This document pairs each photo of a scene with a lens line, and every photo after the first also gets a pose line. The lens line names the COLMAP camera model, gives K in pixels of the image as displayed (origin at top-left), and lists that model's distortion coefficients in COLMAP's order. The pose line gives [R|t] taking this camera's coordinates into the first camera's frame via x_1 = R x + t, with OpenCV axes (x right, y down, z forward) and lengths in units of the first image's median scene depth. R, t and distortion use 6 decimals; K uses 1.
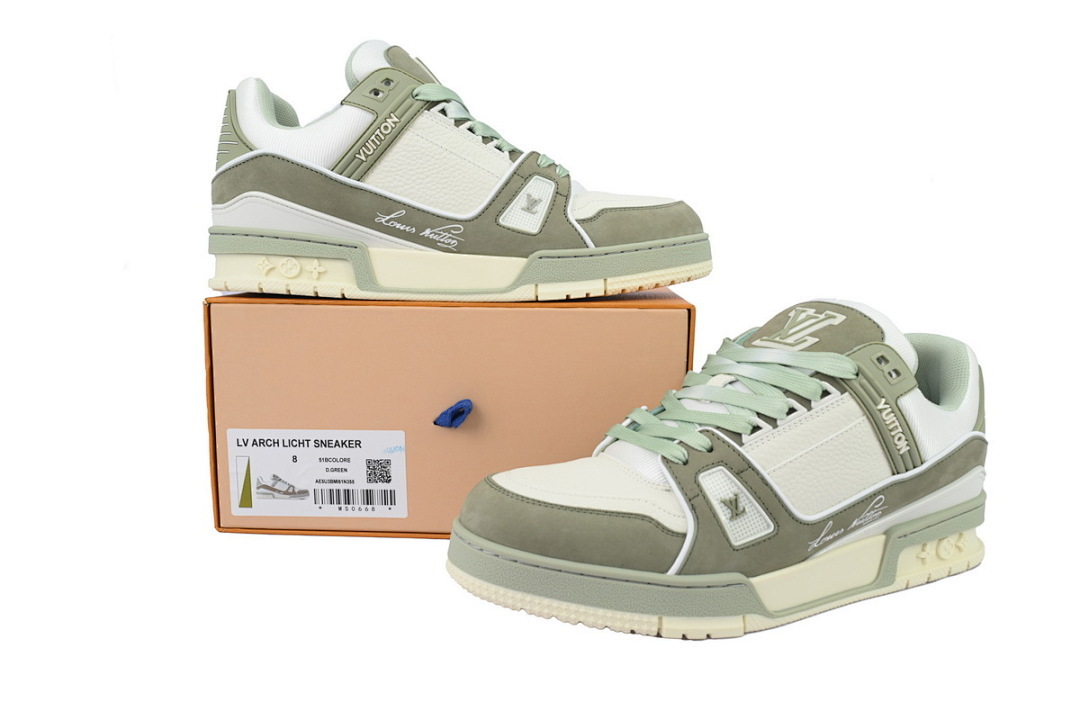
lens RADIAL K [[882.5, 0, 536.3], [0, 882.5, 363.7], [0, 0, 1]] dist [0.074178, 0.016211]
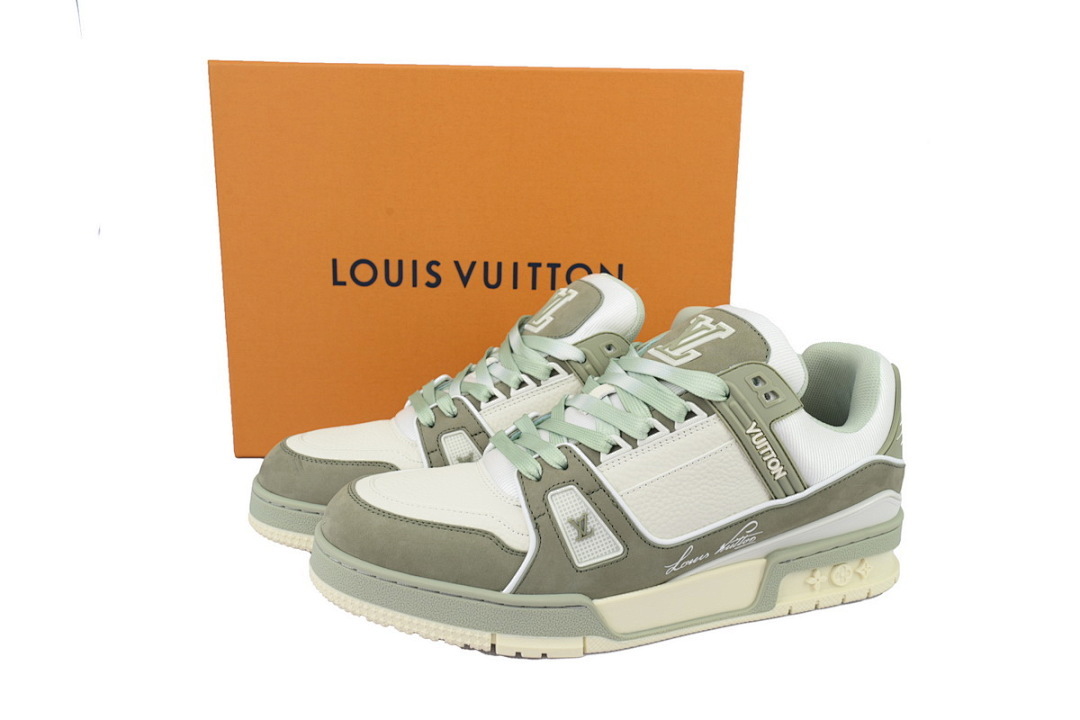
lens RADIAL K [[882.5, 0, 540.7], [0, 882.5, 359.8], [0, 0, 1]] dist [0.074178, 0.016211]
pose [[0.986106, 0.038304, -0.161642, 0.318813], [-0.026206, 0.996738, 0.076328, -0.094423], [0.164038, -0.071032, 0.983893, 0.039799]]
